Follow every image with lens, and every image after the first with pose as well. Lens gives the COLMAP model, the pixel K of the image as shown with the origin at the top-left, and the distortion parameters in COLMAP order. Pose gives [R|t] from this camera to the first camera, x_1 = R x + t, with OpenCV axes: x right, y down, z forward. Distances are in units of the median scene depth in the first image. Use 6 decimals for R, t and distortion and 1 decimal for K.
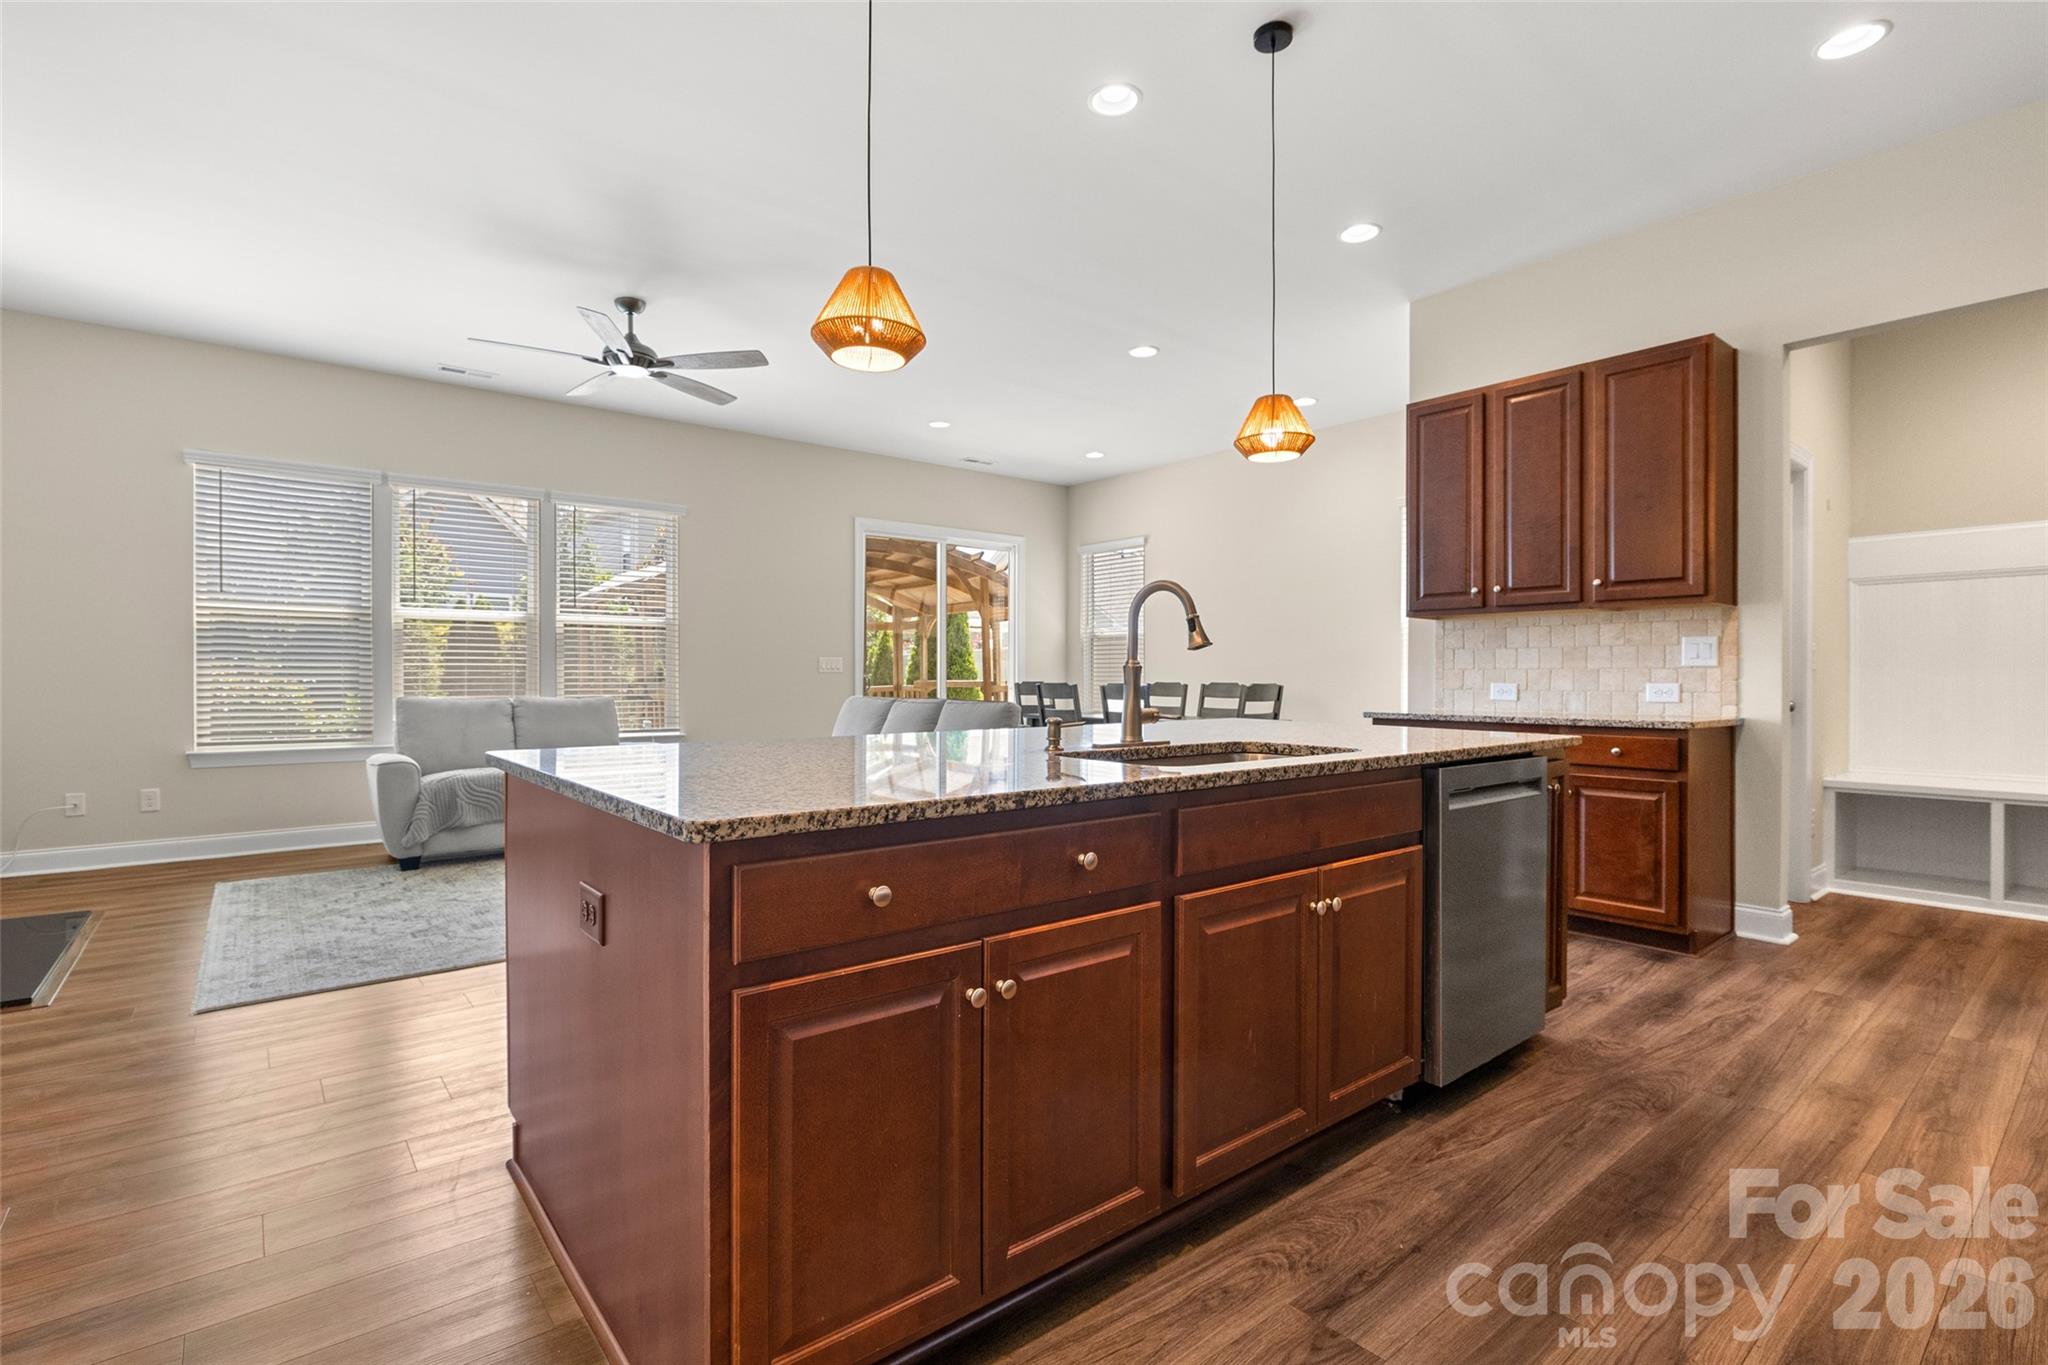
lens RADIAL K [[956.4, 0, 1038.5], [0, 956.4, 676.6], [0, 0, 1]] dist [-0.008125, 0.001070]
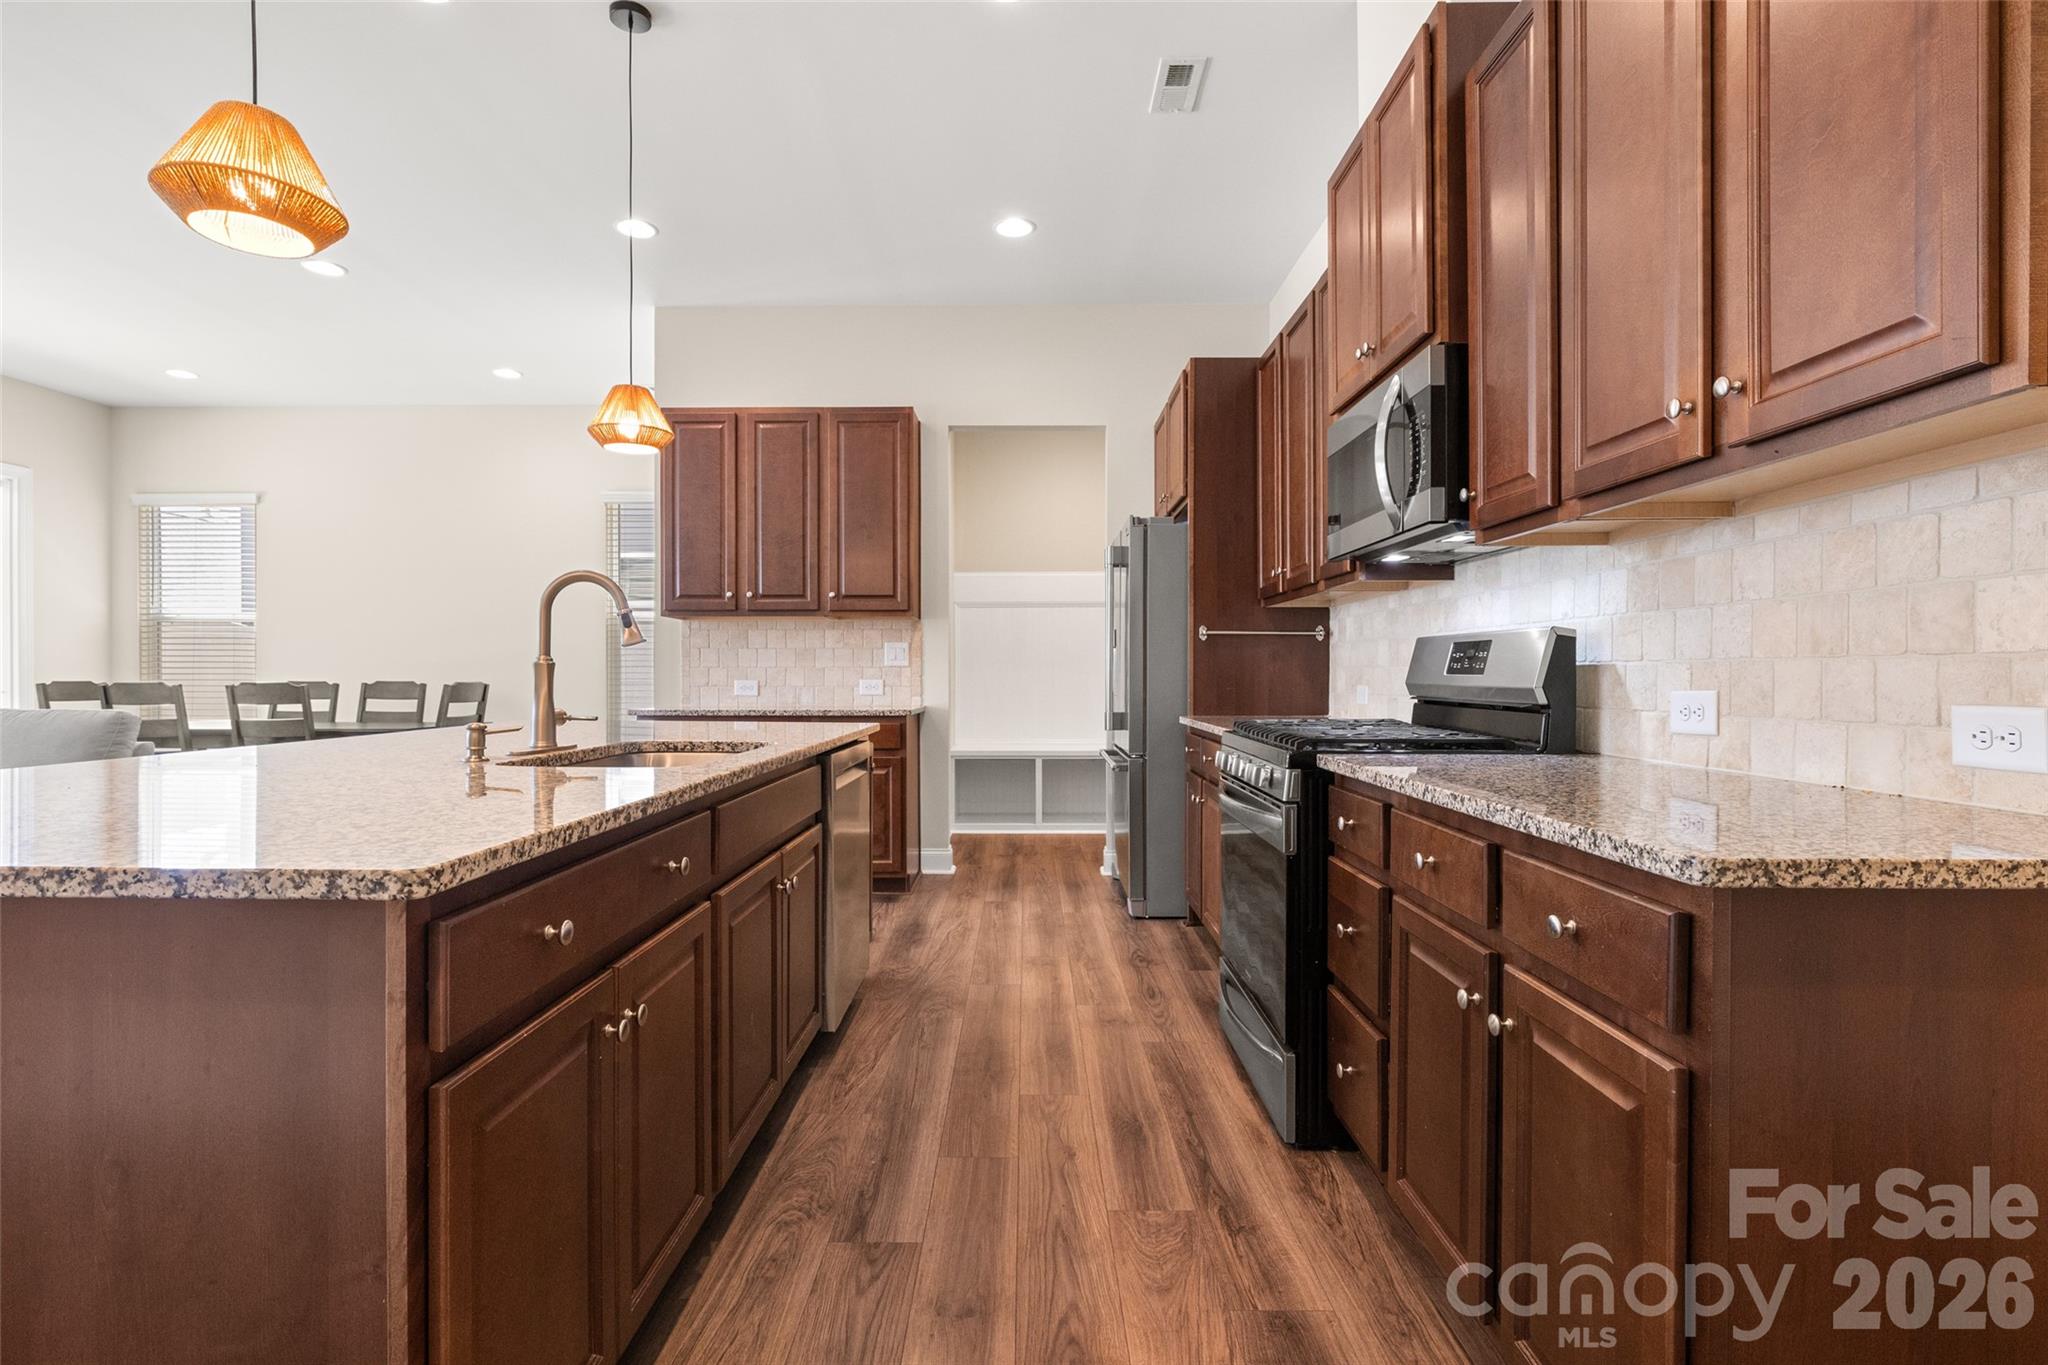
lens RADIAL K [[956.4, 0, 1029.8], [0, 956.4, 680.5], [0, 0, 1]] dist [-0.008125, 0.001070]
pose [[0.646143, -0.004298, 0.763204, -0.126695], [-0.000576, 0.999981, 0.006120, 0.000205], [-0.763216, -0.004394, 0.646129, 0.033162]]
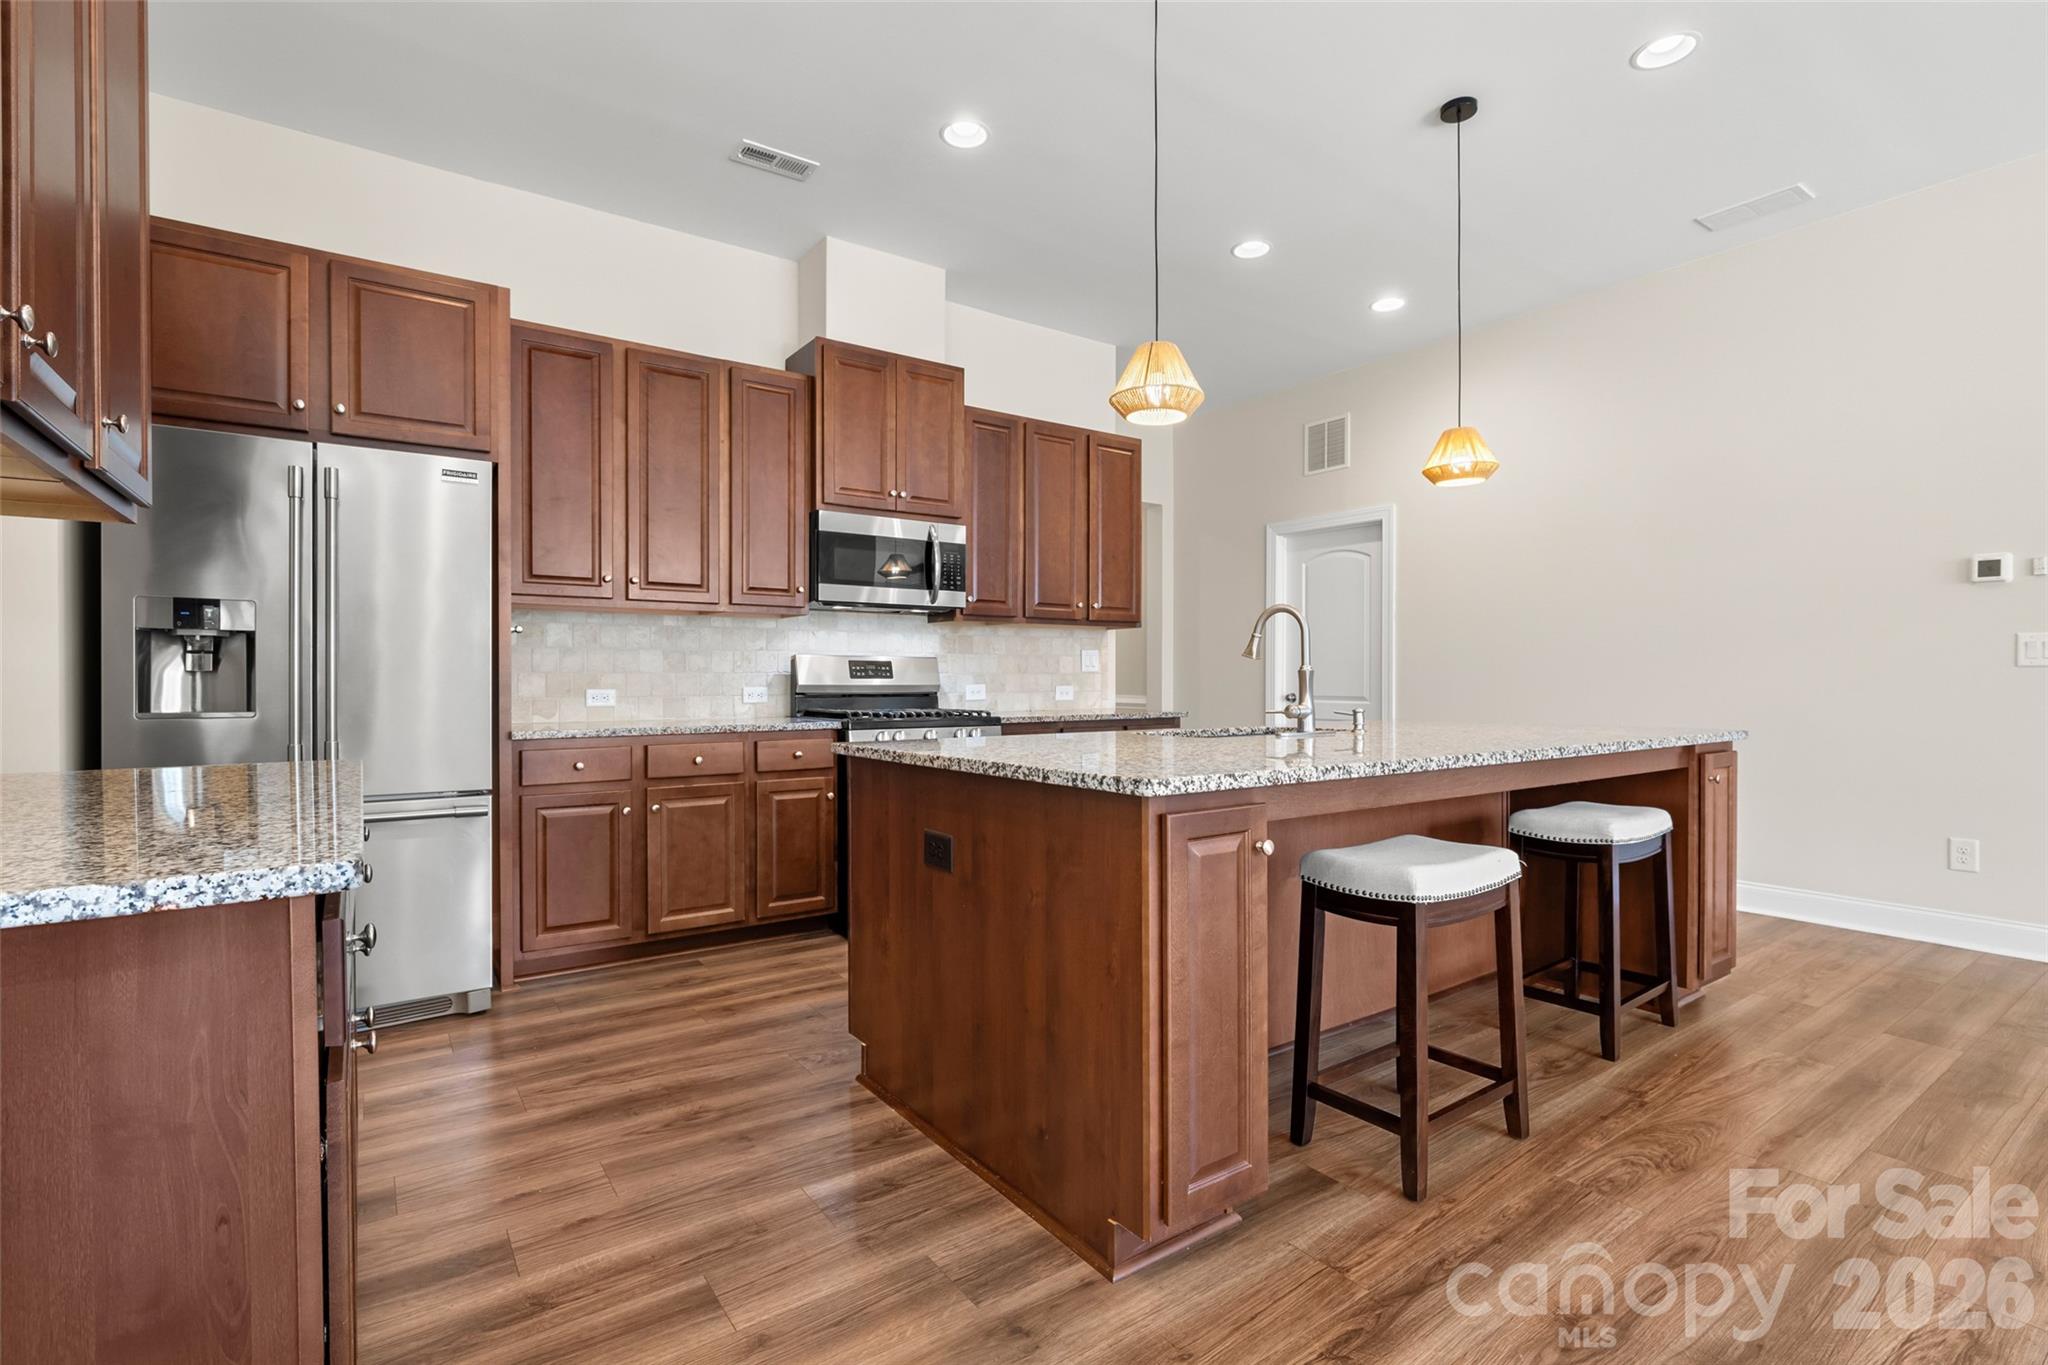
lens RADIAL K [[956.4, 0, 1023.0], [0, 956.4, 686.7], [0, 0, 1]] dist [-0.008125, 0.001070]
pose [[-0.995978, 0.000419, 0.089601, 0.158574], [0.001192, 0.999963, 0.008578, -0.000252], [-0.089594, 0.008650, -0.995941, 1.023850]]
